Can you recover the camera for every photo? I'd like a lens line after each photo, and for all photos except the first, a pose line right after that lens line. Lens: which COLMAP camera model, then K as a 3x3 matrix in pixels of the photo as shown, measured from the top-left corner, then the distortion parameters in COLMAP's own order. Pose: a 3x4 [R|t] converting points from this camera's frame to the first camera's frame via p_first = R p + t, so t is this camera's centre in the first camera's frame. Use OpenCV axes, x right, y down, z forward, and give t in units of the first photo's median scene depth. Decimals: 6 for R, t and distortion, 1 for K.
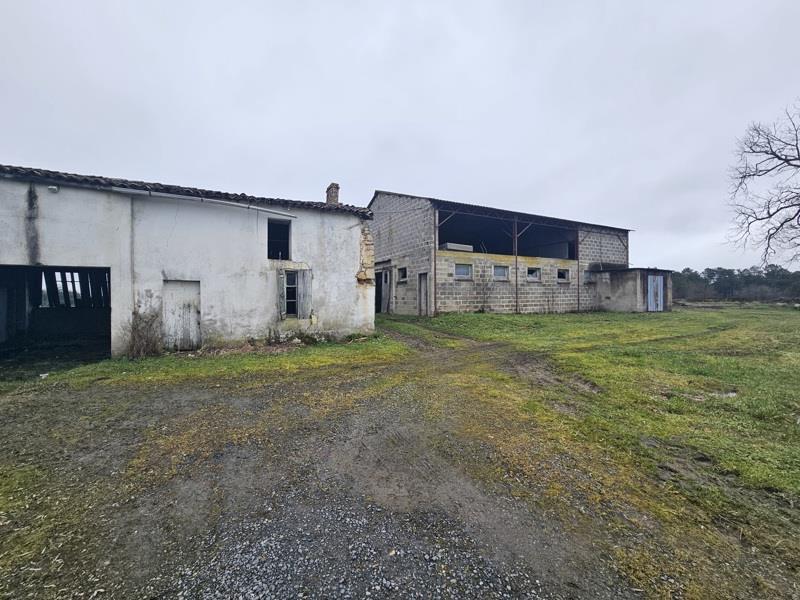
lens RADIAL K [[327.8, 0, 399.7], [0, 327.8, 299.7], [0, 0, 1]] dist [0.001475, 0.000039]
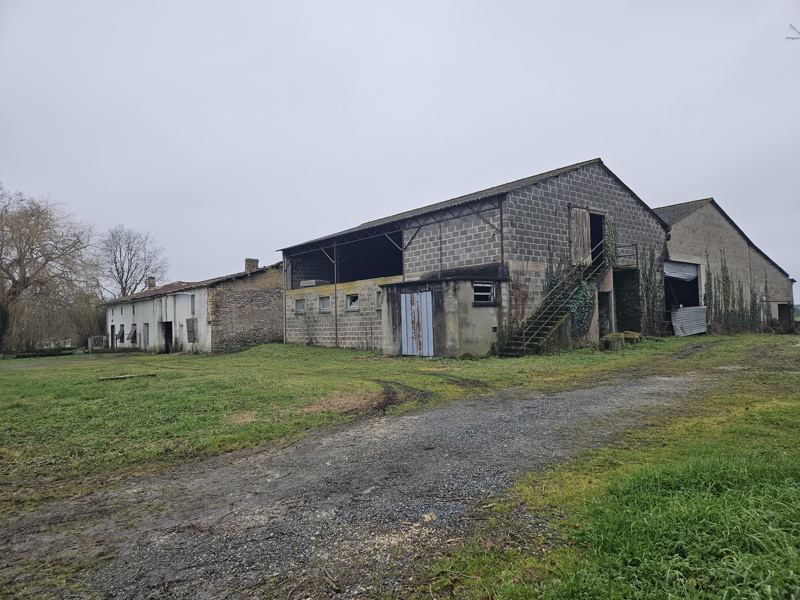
lens RADIAL K [[534.8, 0, 399.7], [0, 534.8, 300.7], [0, 0, 1]] dist [-0.000745, -0.000047]
pose [[0.218112, -0.039669, -0.975117, 1.812656], [0.023153, 0.999103, -0.035466, -0.029386], [0.975649, -0.014841, 0.218835, 0.833310]]
